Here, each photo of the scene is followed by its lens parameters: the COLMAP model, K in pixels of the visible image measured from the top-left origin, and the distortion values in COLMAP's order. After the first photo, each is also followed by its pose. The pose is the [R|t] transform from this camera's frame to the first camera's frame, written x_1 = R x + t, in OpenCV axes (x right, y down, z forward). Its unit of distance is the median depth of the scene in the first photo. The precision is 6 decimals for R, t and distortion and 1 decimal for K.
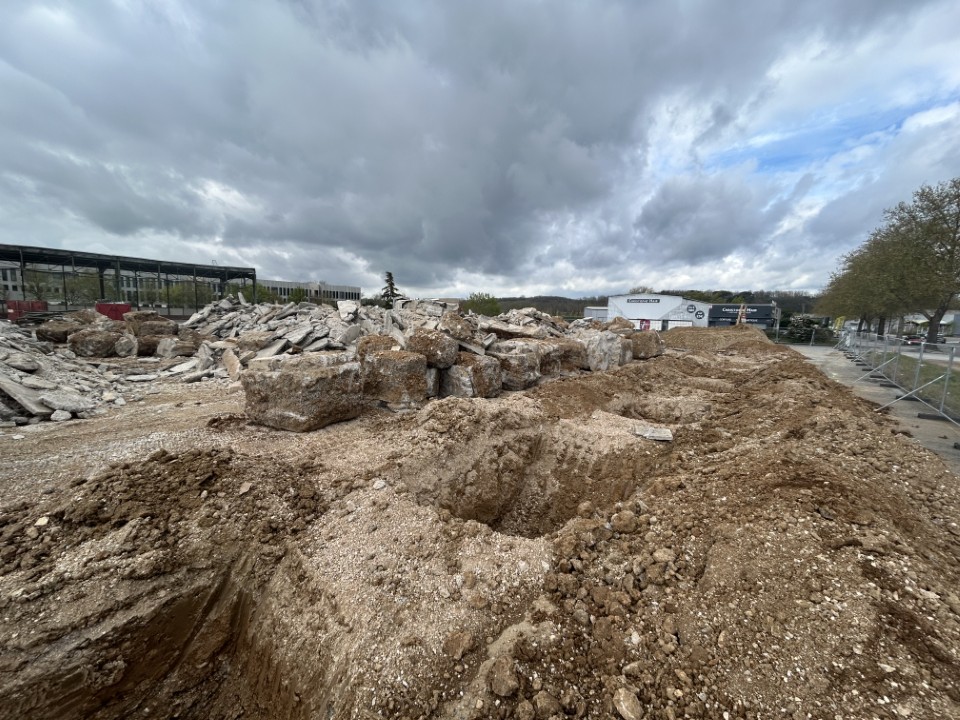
lens RADIAL K [[385.9, 0, 477.1], [0, 385.9, 360.2], [0, 0, 1]] dist [0.002681, -0.000888]
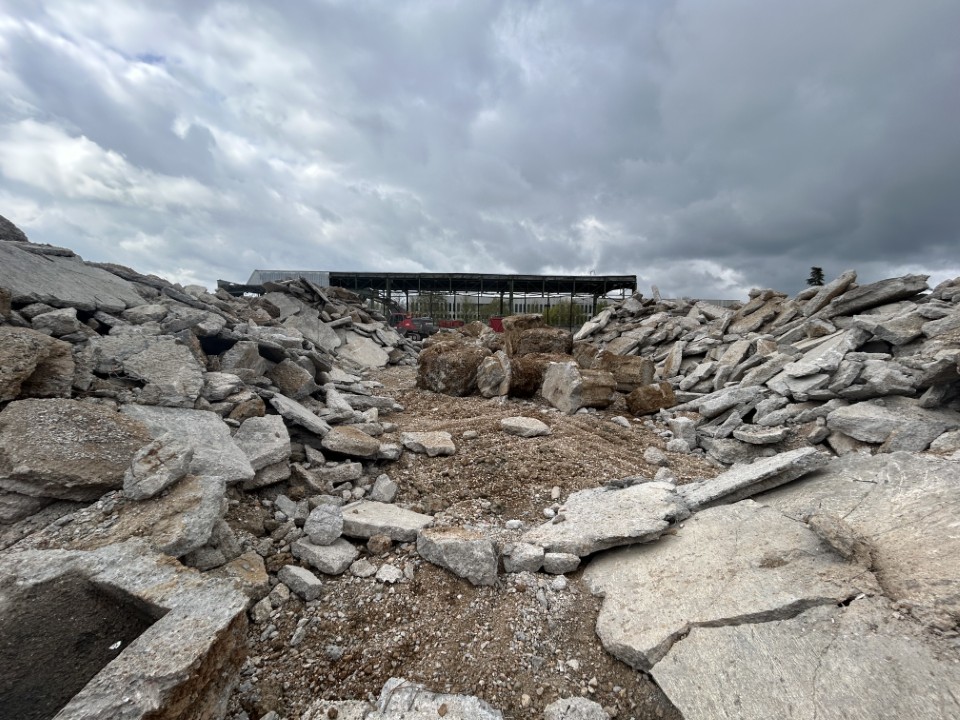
lens RADIAL K [[385.9, 0, 475.4], [0, 385.9, 354.5], [0, 0, 1]] dist [0.002681, -0.000888]
pose [[0.664107, 0.025687, -0.747196, -1.337541], [-0.079765, 0.996140, -0.036649, -0.102115], [0.743370, 0.083939, 0.663592, 1.574181]]
